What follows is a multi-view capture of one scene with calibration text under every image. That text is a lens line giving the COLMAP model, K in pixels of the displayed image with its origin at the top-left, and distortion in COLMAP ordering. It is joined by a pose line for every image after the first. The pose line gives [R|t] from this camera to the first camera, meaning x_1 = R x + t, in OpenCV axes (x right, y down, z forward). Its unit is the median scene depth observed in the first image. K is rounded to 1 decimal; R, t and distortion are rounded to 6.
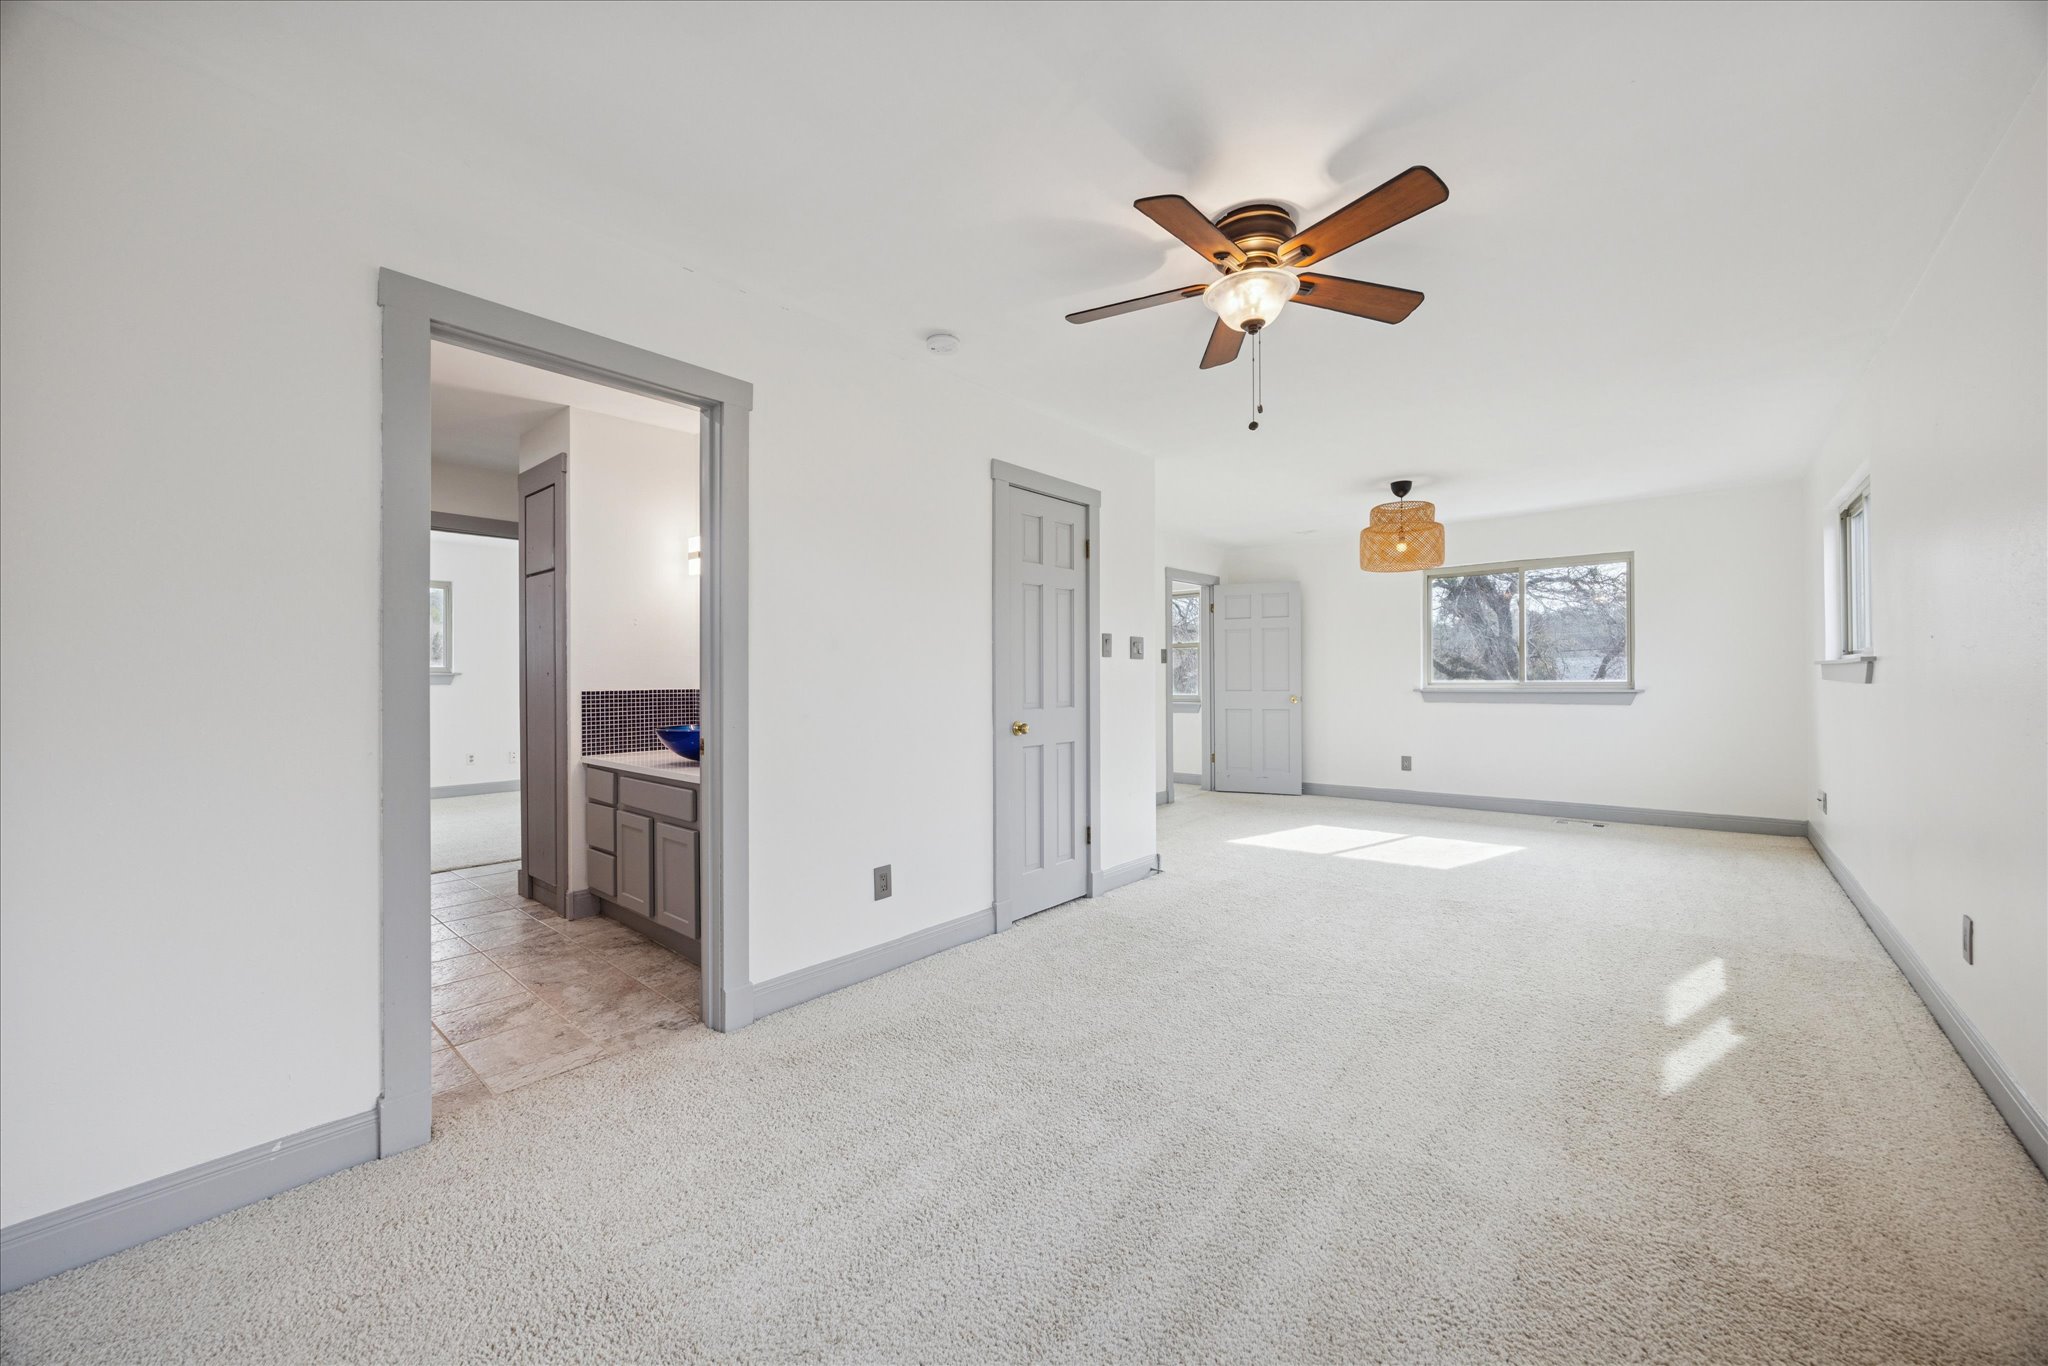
lens RADIAL K [[759.8, 0, 1035.0], [0, 759.8, 687.6], [0, 0, 1]] dist [-0.000913, -0.000109]
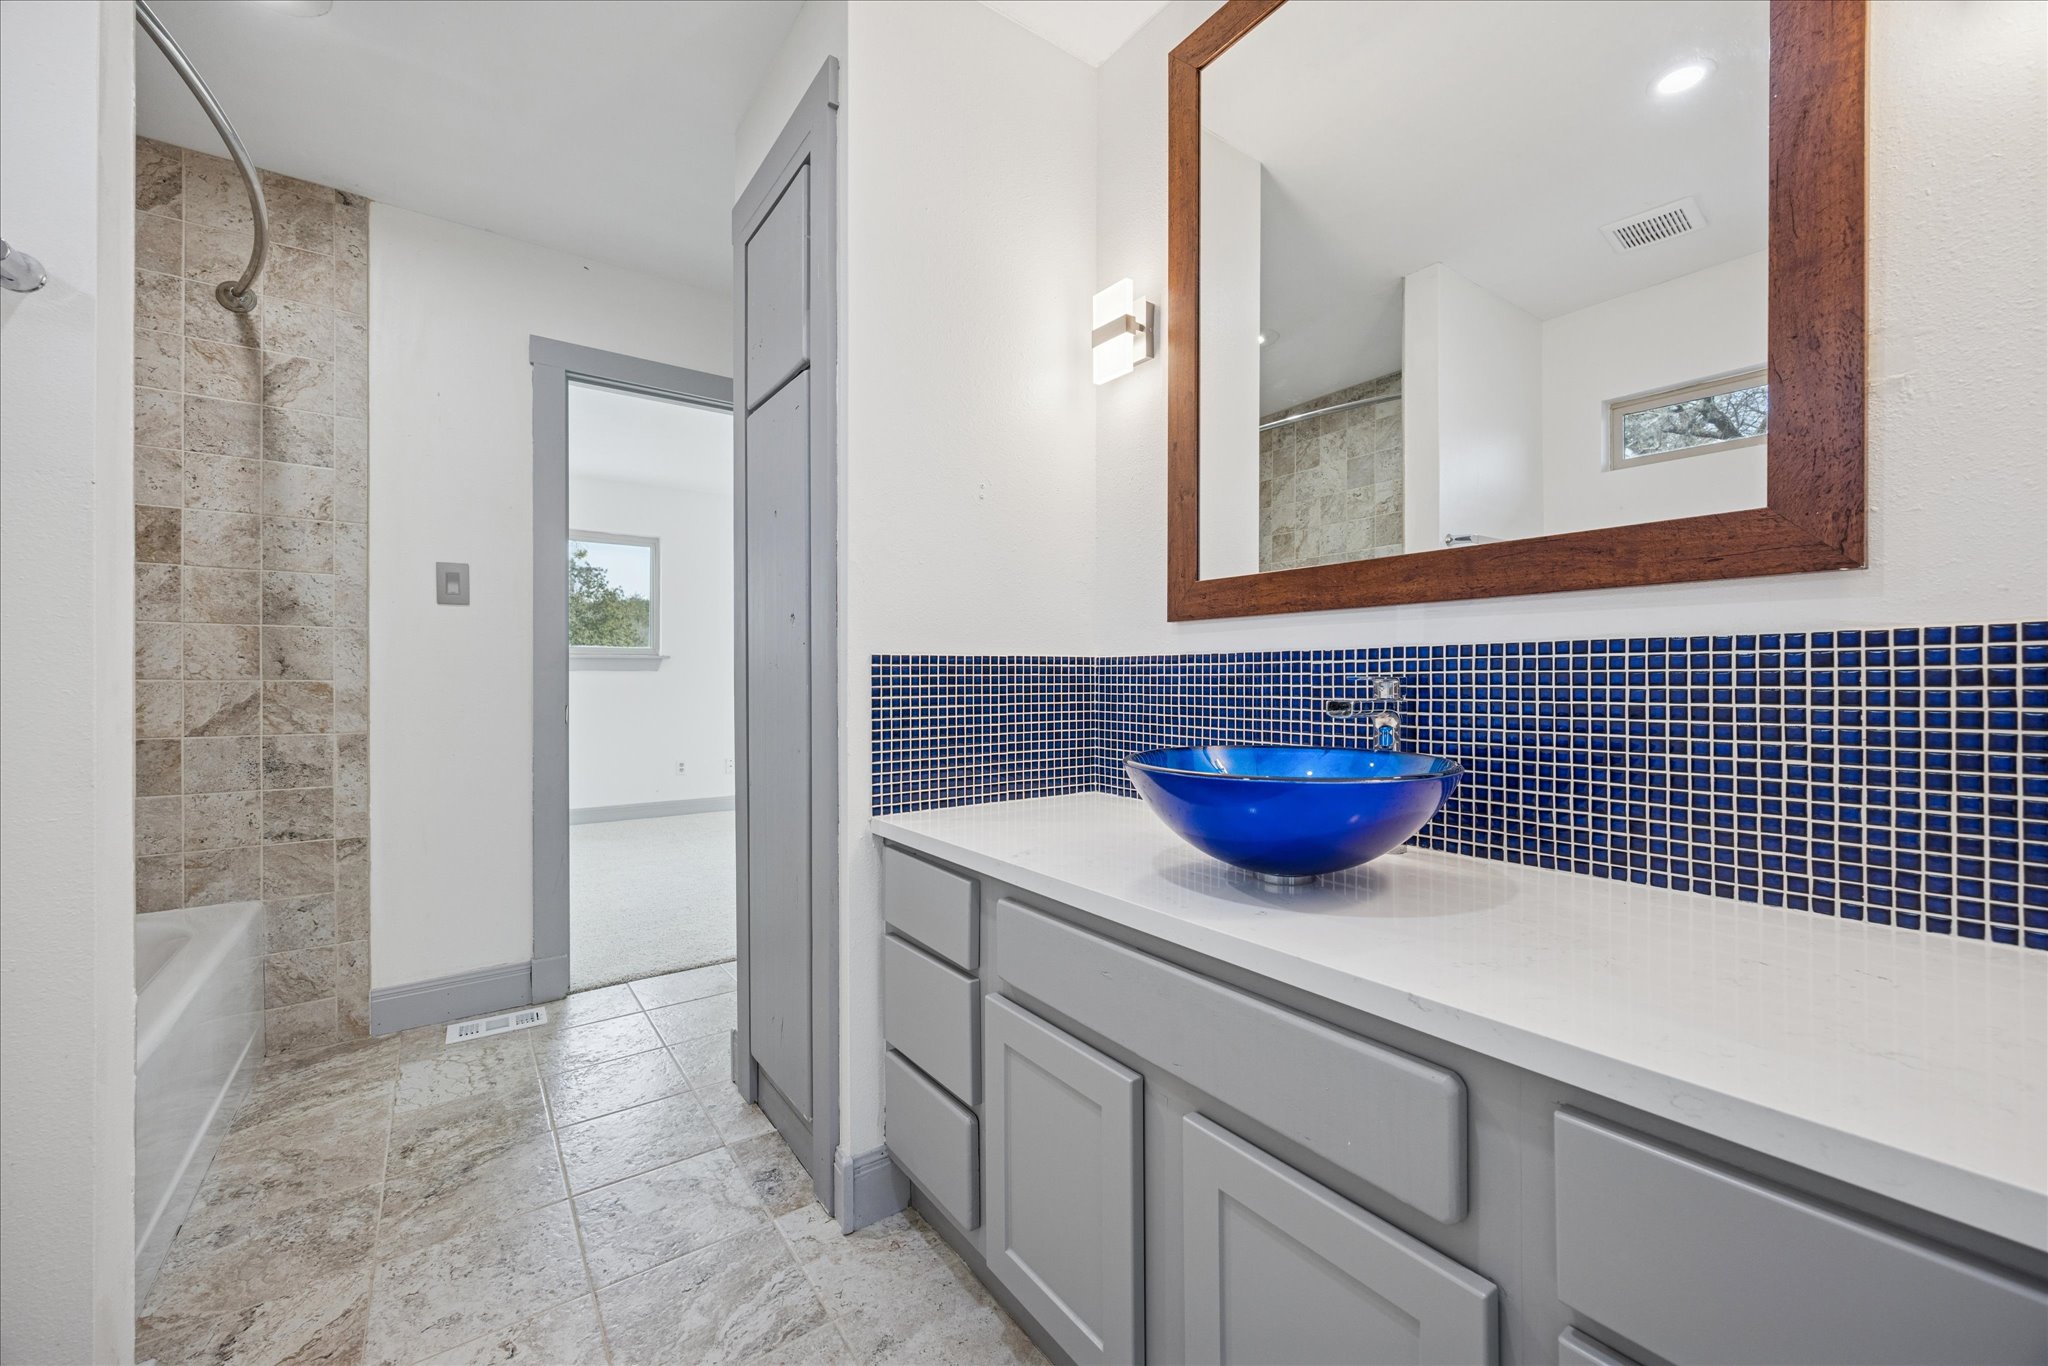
lens RADIAL K [[782.8, 0, 1042.2], [0, 782.8, 683.2], [0, 0, 1]] dist [0.000696, 0.000033]
pose [[0.974322, 0.001491, -0.225155, -0.427848], [-0.002941, 0.999977, -0.006107, 0.022673], [0.225140, 0.006613, 0.974304, 0.635334]]
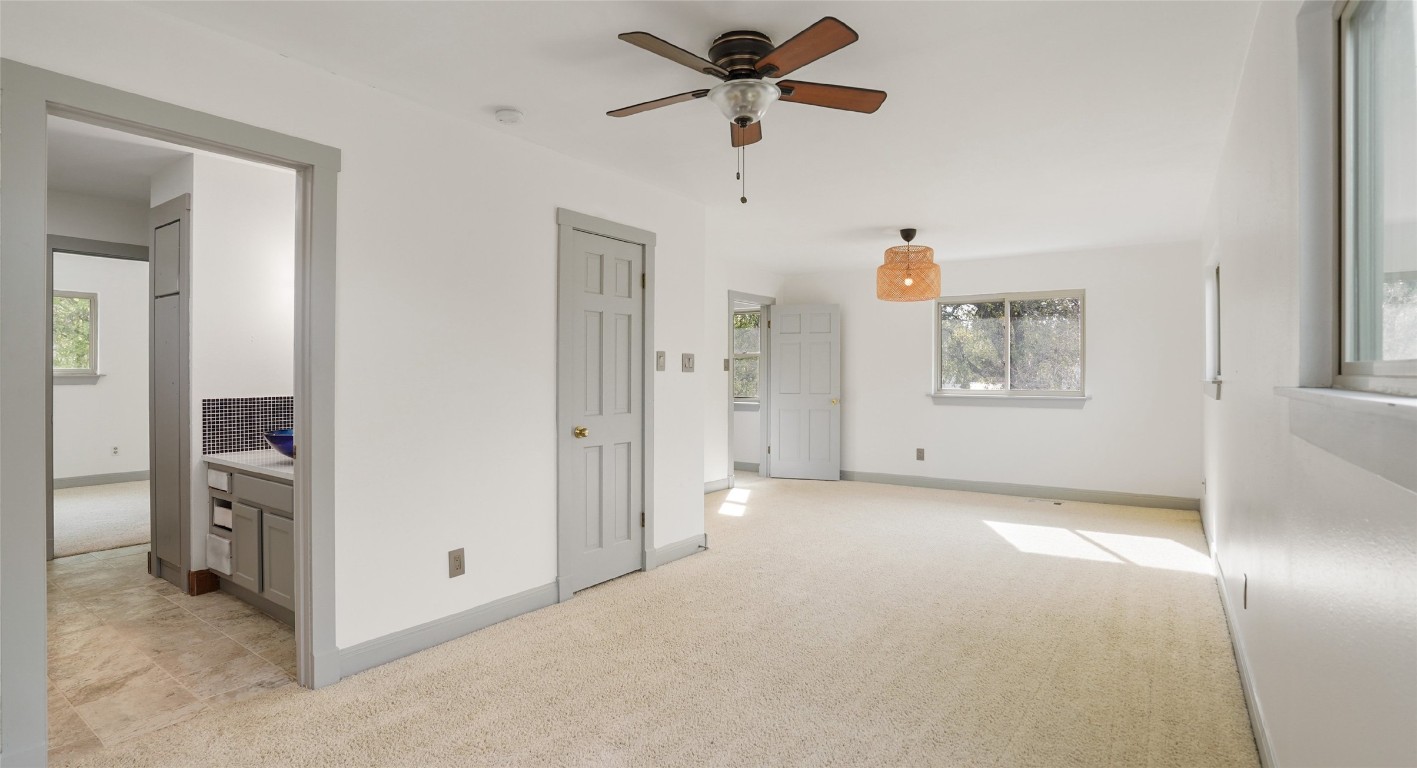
lens RADIAL K [[662.8, 0, 705.5], [0, 662.8, 383.4], [0, 0, 1]] dist [-0.053168, 0.022870]
pose [[0.995879, 0.006650, 0.090444, 0.080860], [-0.006836, 0.999975, 0.001739, -0.026320], [-0.090430, -0.002350, 0.995900, -0.054765]]
